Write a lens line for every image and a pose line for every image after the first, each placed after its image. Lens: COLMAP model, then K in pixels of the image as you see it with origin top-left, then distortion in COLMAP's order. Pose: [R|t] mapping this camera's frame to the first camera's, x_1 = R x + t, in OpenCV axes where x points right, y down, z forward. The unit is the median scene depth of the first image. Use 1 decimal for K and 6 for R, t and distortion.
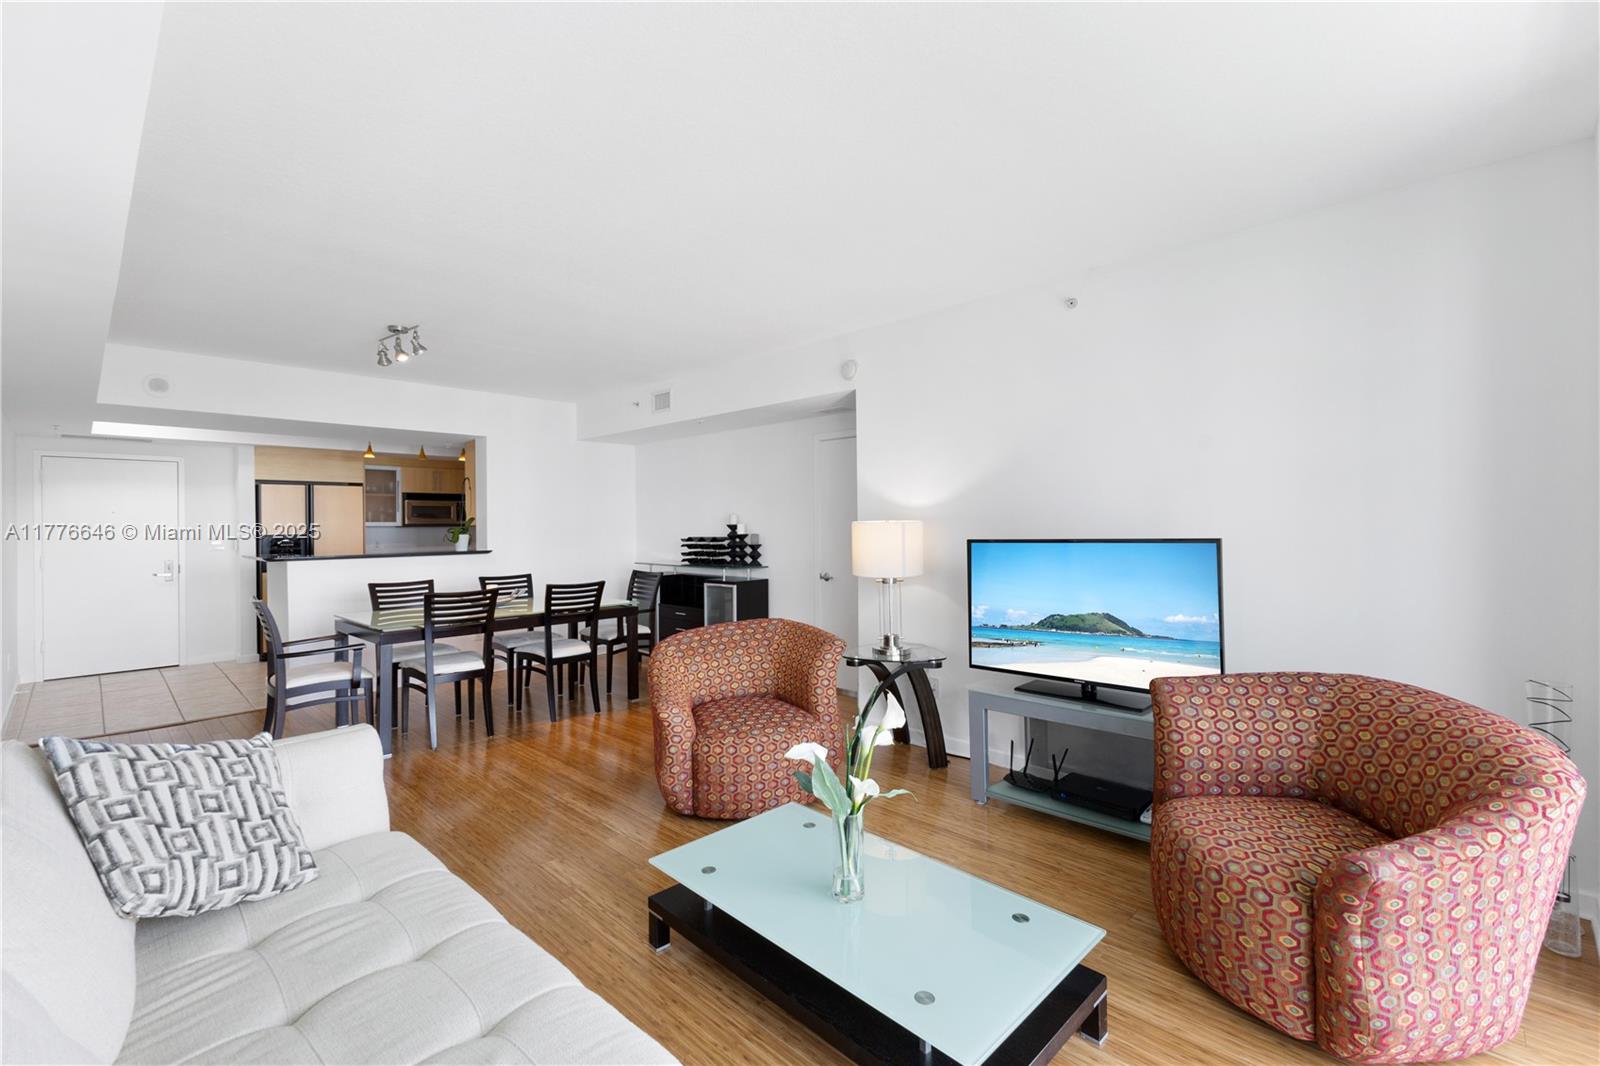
lens RADIAL K [[668.3, 0, 800.0], [0, 668.3, 533.0], [0, 0, 1]] dist [0.000314, -0.005103]
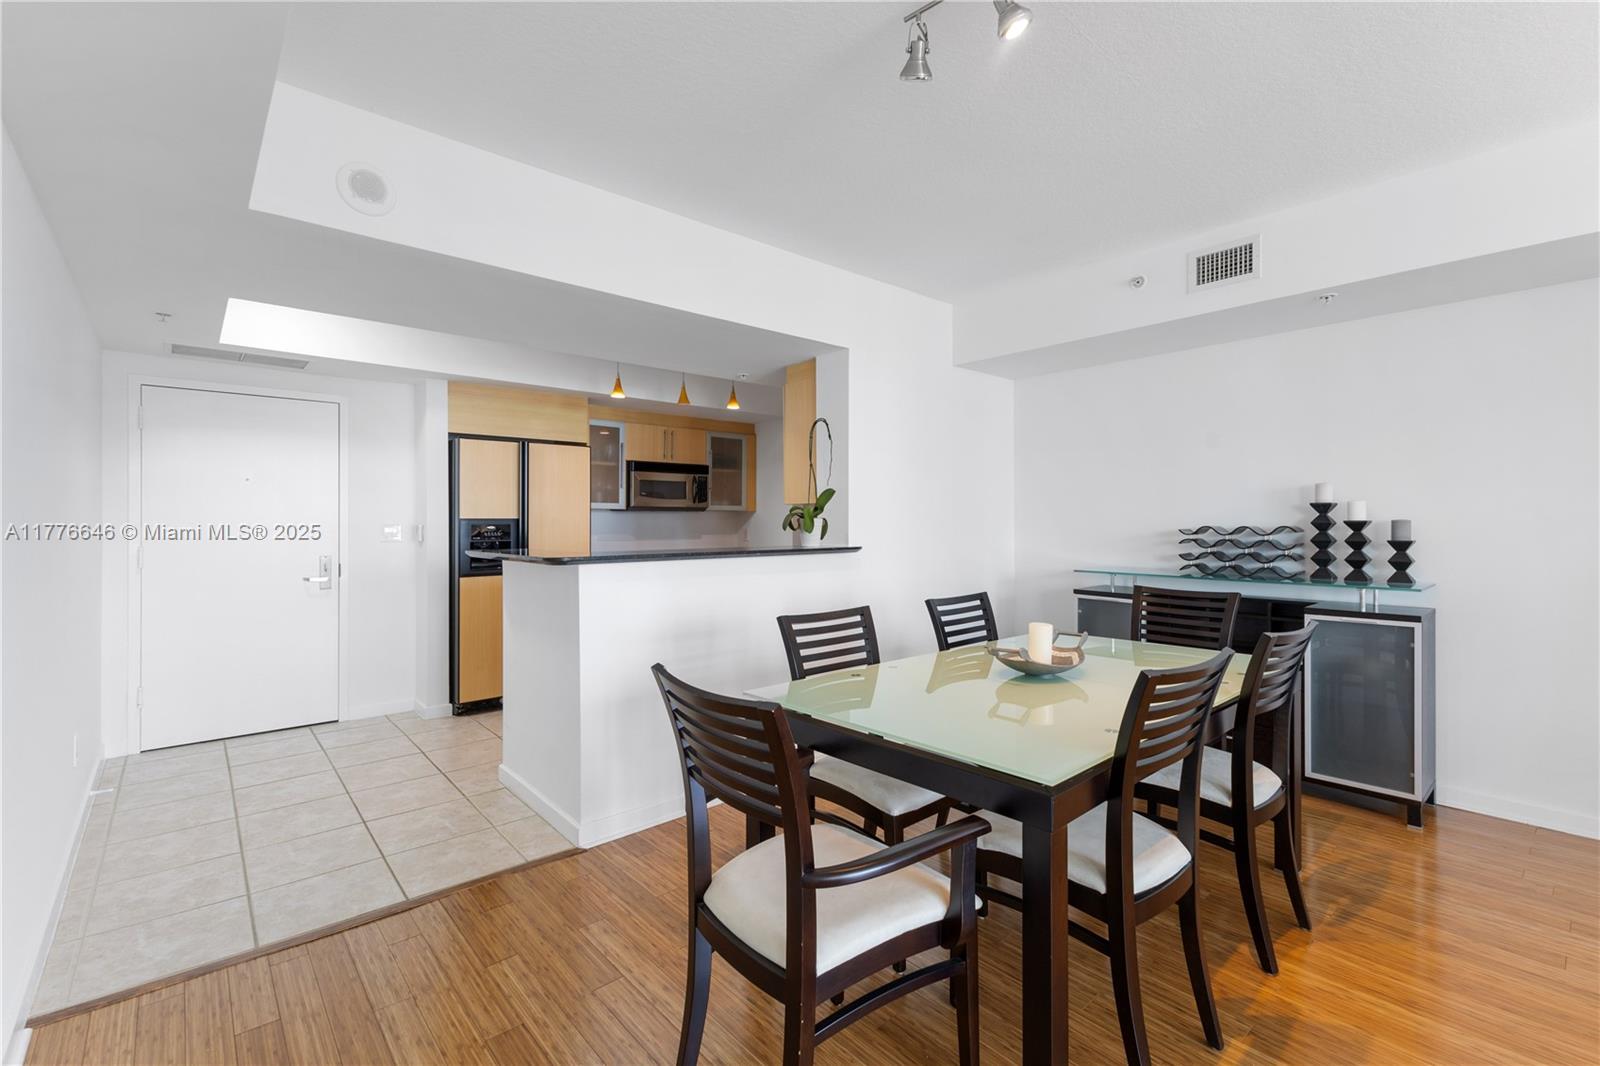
lens RADIAL K [[697.7, 0, 801.4], [0, 697.7, 528.0], [0, 0, 1]] dist [0.001575, 0.000103]
pose [[0.994677, 0.007874, -0.102744, -0.451133], [-0.008185, 0.999963, -0.002603, 0.011972], [0.102720, 0.003430, 0.994704, 0.403067]]
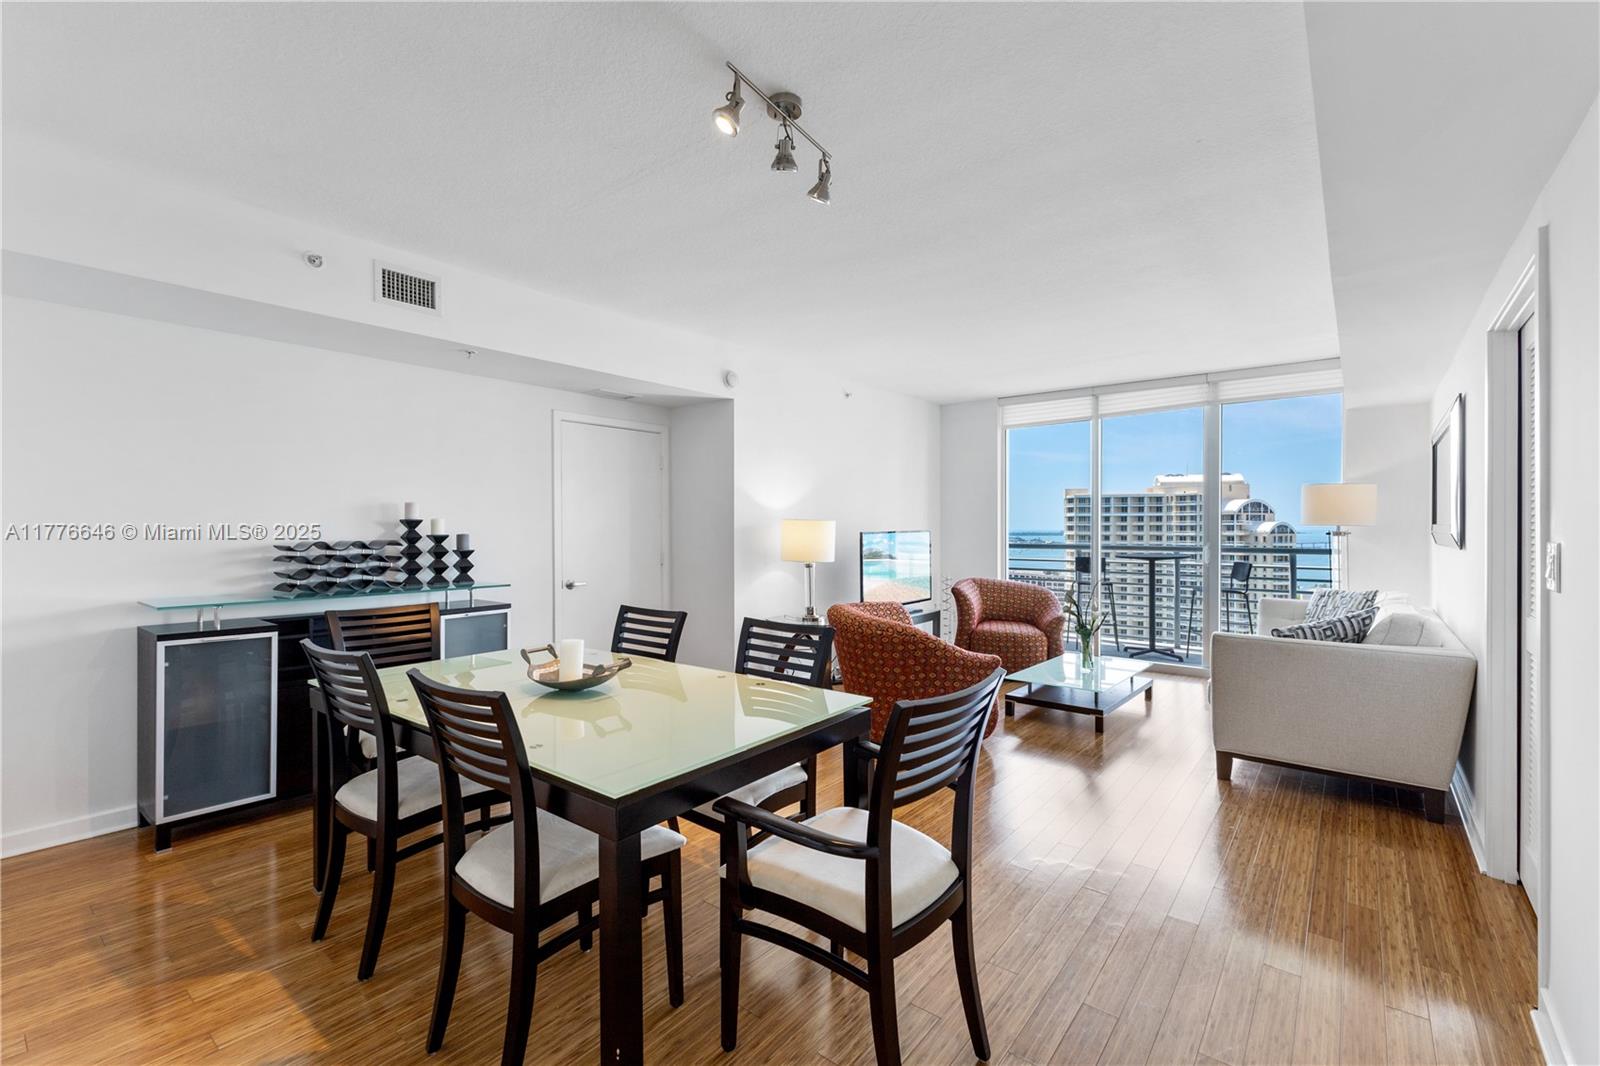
lens RADIAL K [[698.4, 0, 800.0], [0, 698.4, 533.0], [0, 0, 1]] dist [0.003960, 0.000447]
pose [[-0.075095, 0.000238, 0.997176, -0.751935], [0.012791, 0.999918, 0.000724, 0.003792], [-0.997094, 0.012809, -0.075092, 0.690846]]
